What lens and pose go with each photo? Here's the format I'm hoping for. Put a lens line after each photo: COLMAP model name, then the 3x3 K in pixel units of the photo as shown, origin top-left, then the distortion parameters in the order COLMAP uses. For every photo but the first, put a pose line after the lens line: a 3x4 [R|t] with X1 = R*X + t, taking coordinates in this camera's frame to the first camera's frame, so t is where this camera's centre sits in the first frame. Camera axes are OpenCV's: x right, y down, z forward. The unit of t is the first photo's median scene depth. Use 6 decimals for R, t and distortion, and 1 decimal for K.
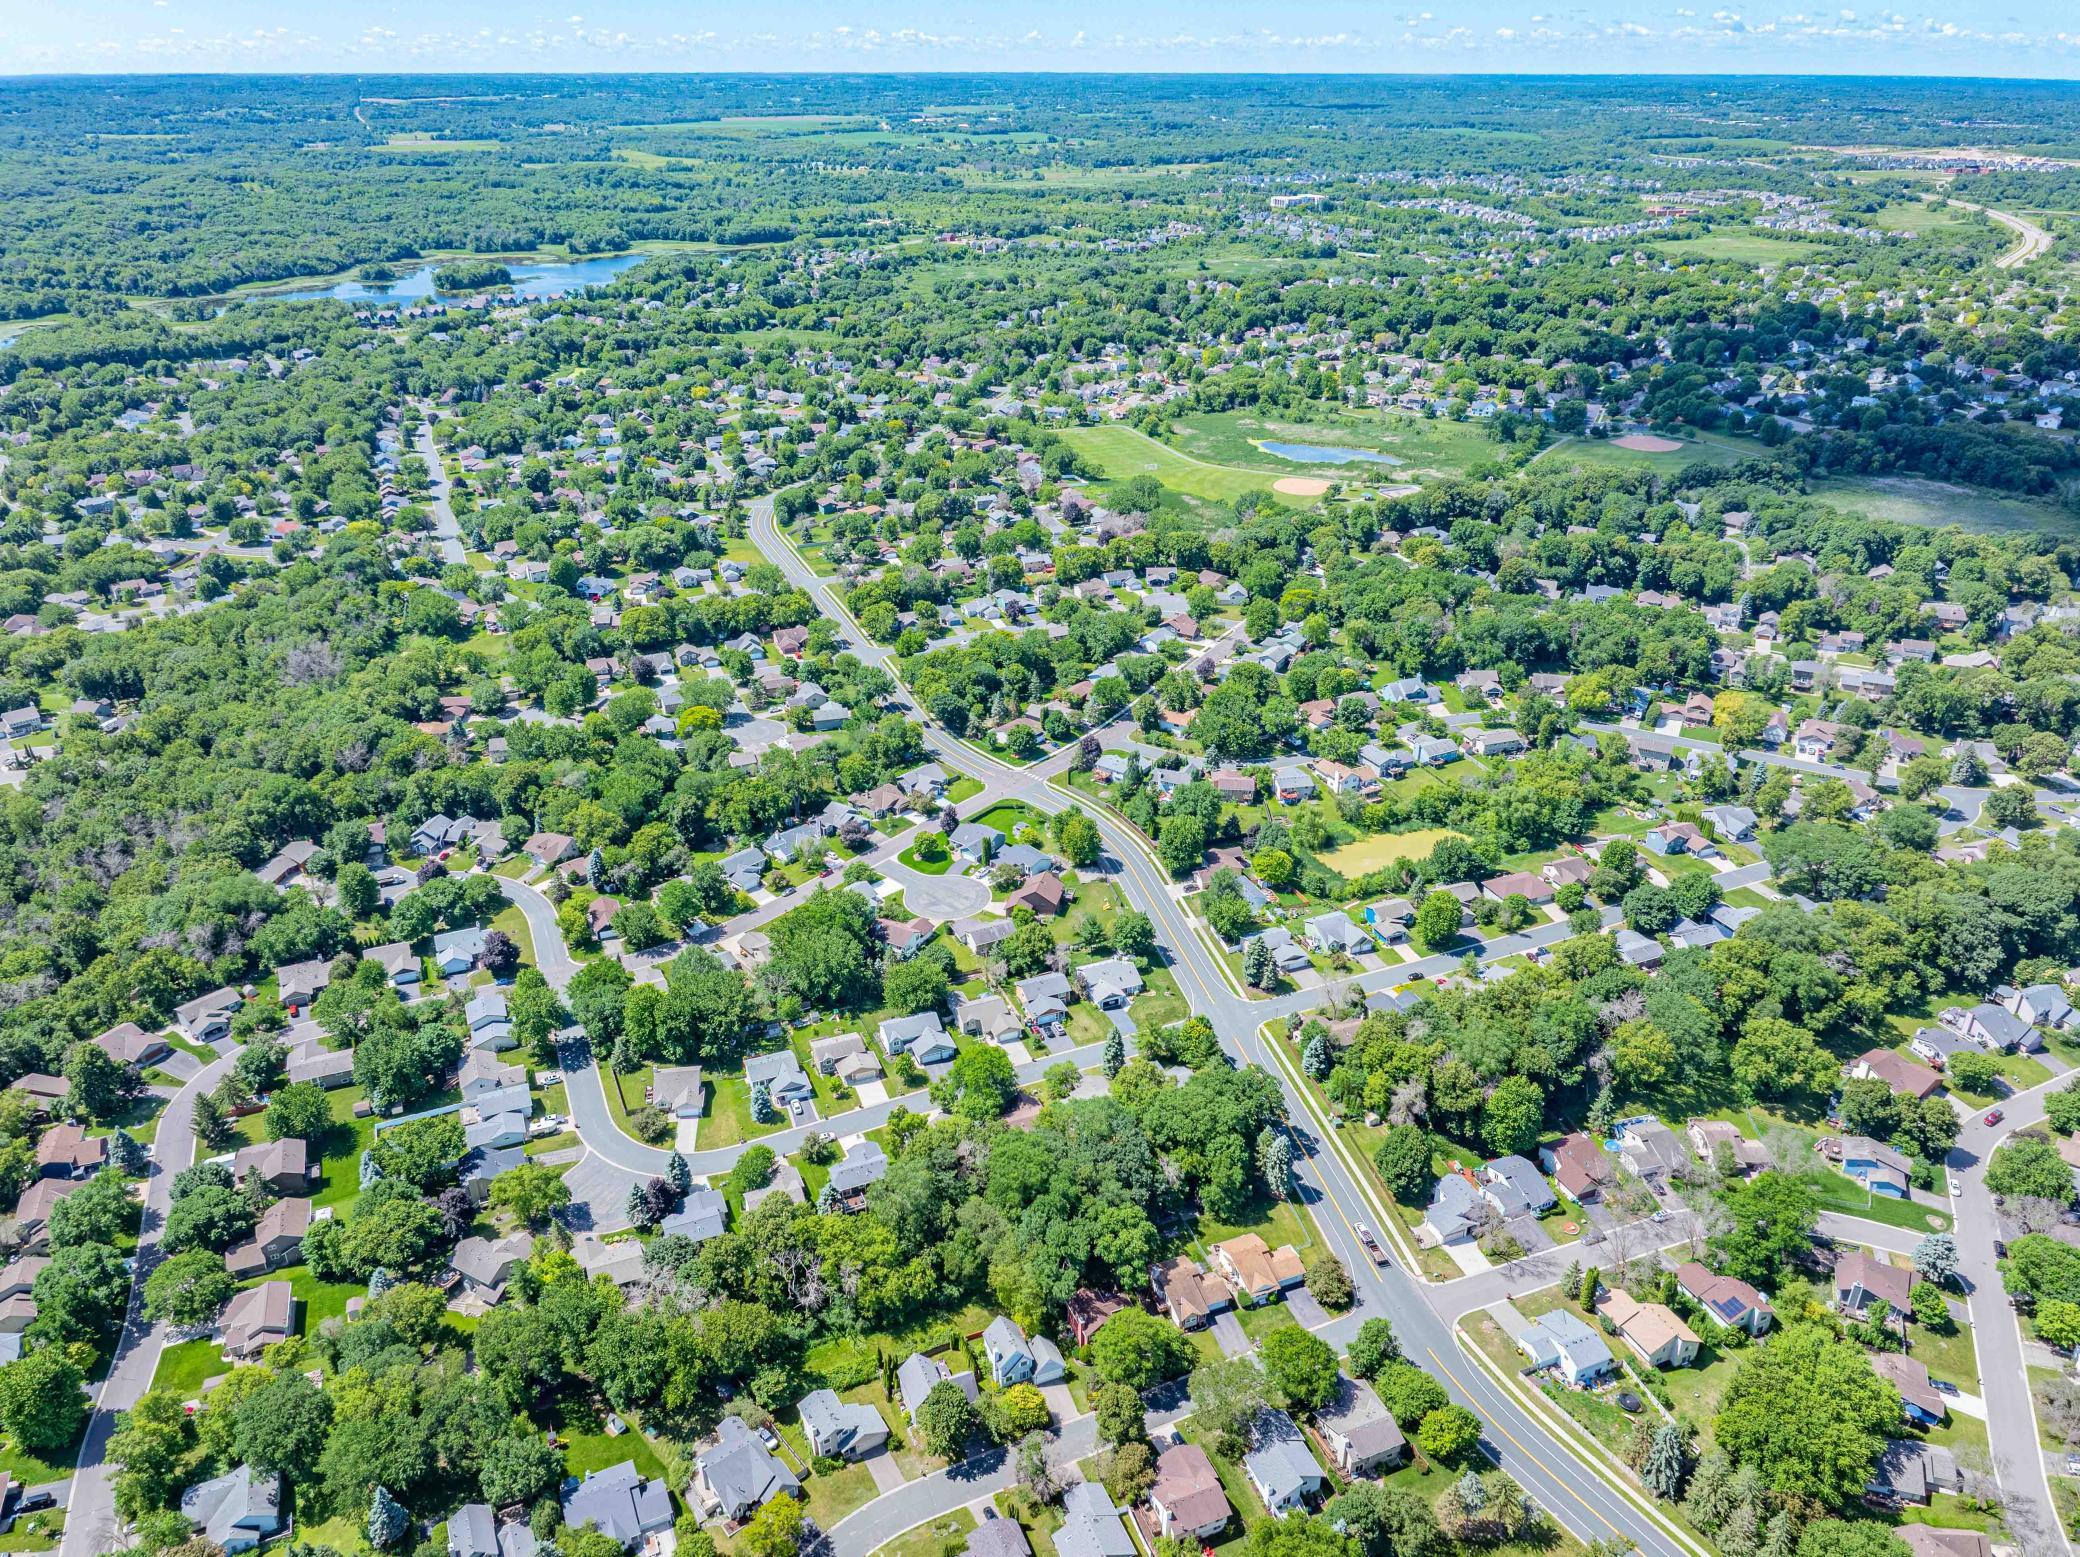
lens RADIAL K [[1465.8, 0, 1036.9], [0, 1465.8, 778.7], [0, 0, 1]] dist [-0.019917, 0.019223]
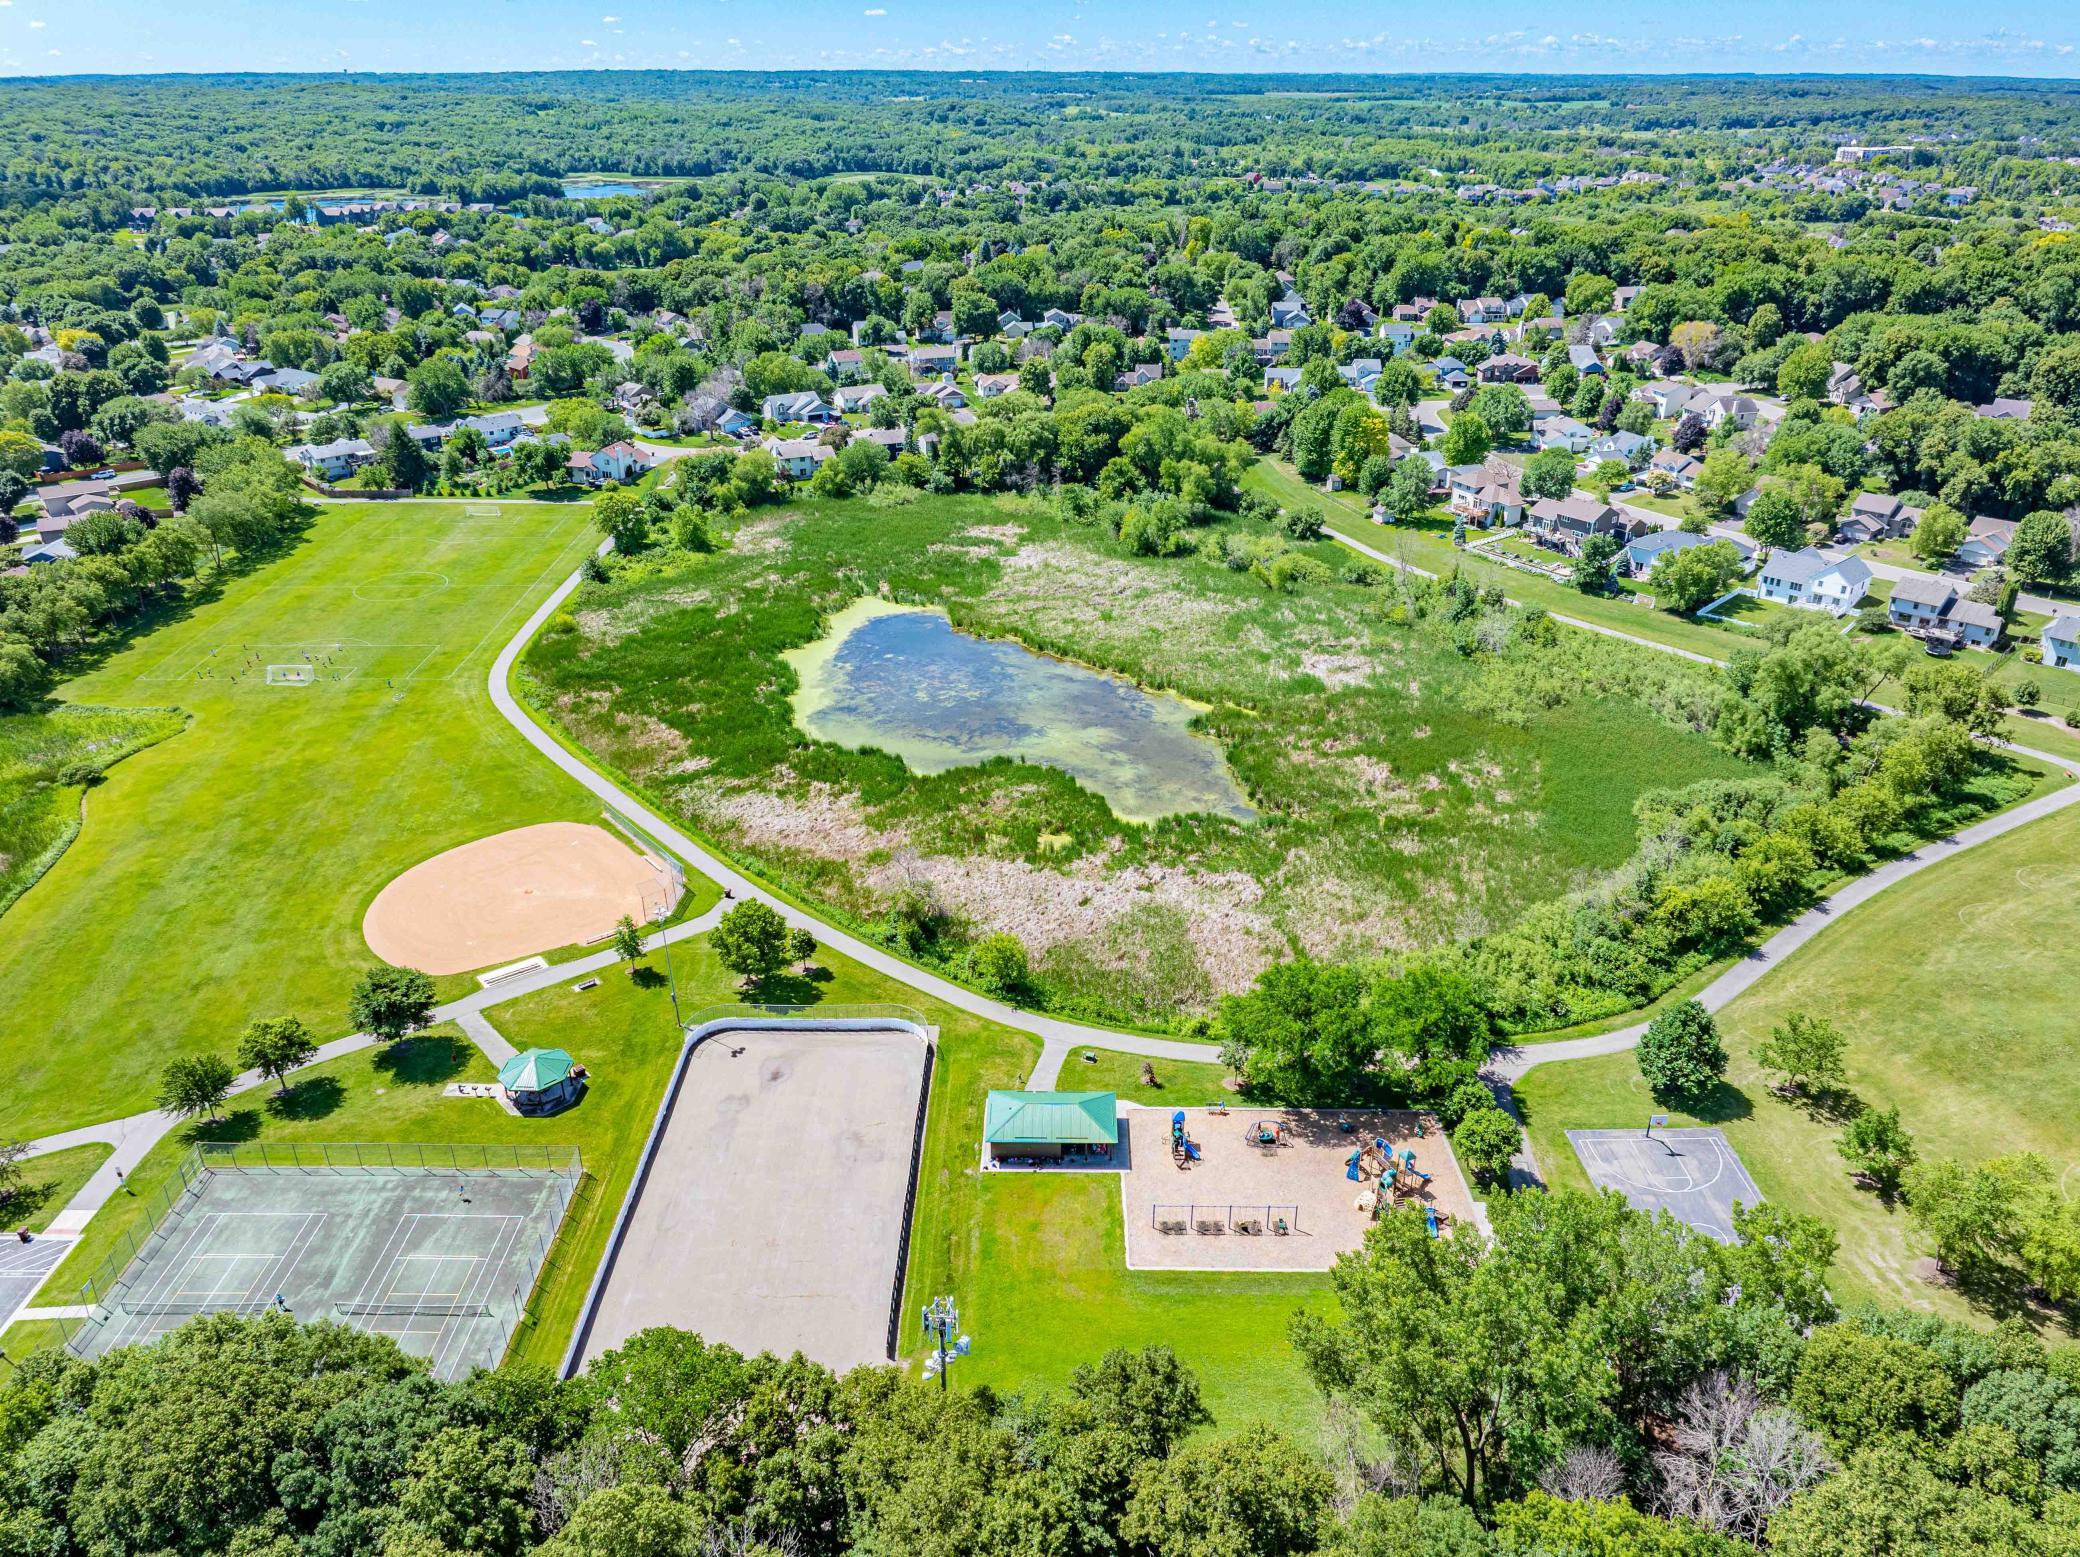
lens RADIAL K [[1459.7, 0, 1050.7], [0, 1459.7, 769.8], [0, 0, 1]] dist [-0.009436, -0.002408]
pose [[0.923203, 0.167448, -0.345916, 0.230298], [-0.170097, 0.985161, 0.022921, -0.168419], [0.344621, 0.037679, 0.937985, 0.585287]]
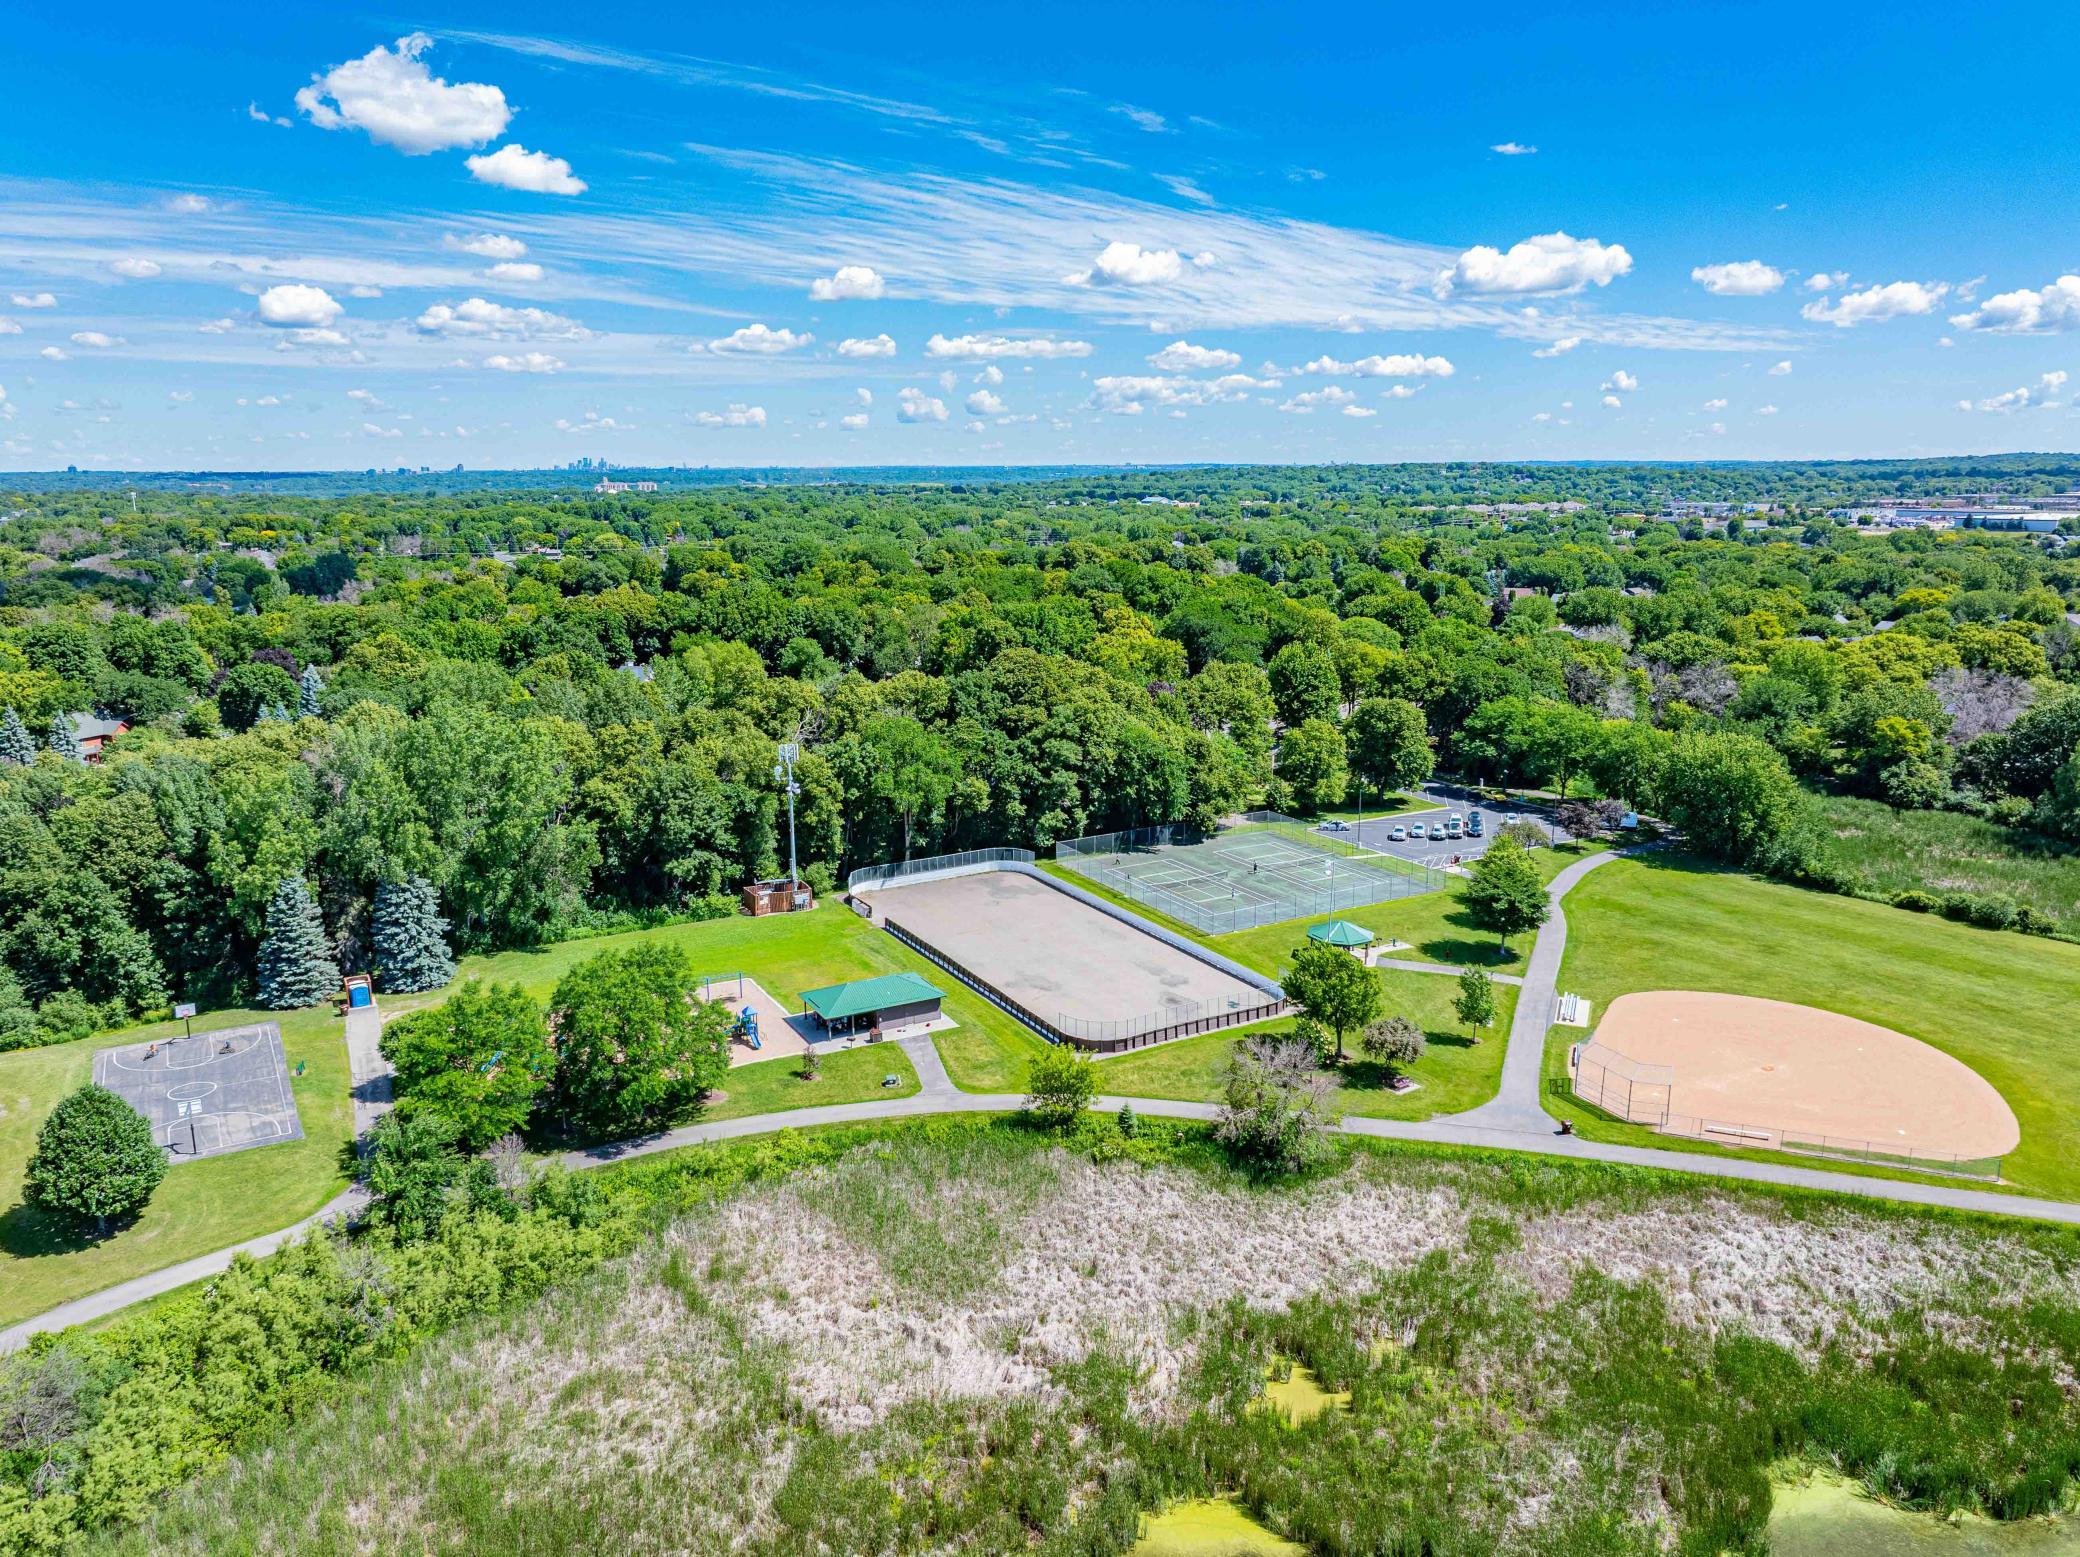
lens RADIAL K [[1465.8, 0, 1036.9], [0, 1465.8, 778.7], [0, 0, 1]] dist [-0.019917, 0.019223]
pose [[-0.992410, 0.024691, -0.120467, 0.195638], [-0.054721, 0.788631, 0.612426, -0.223844], [0.110125, 0.614370, -0.781295, 0.776858]]
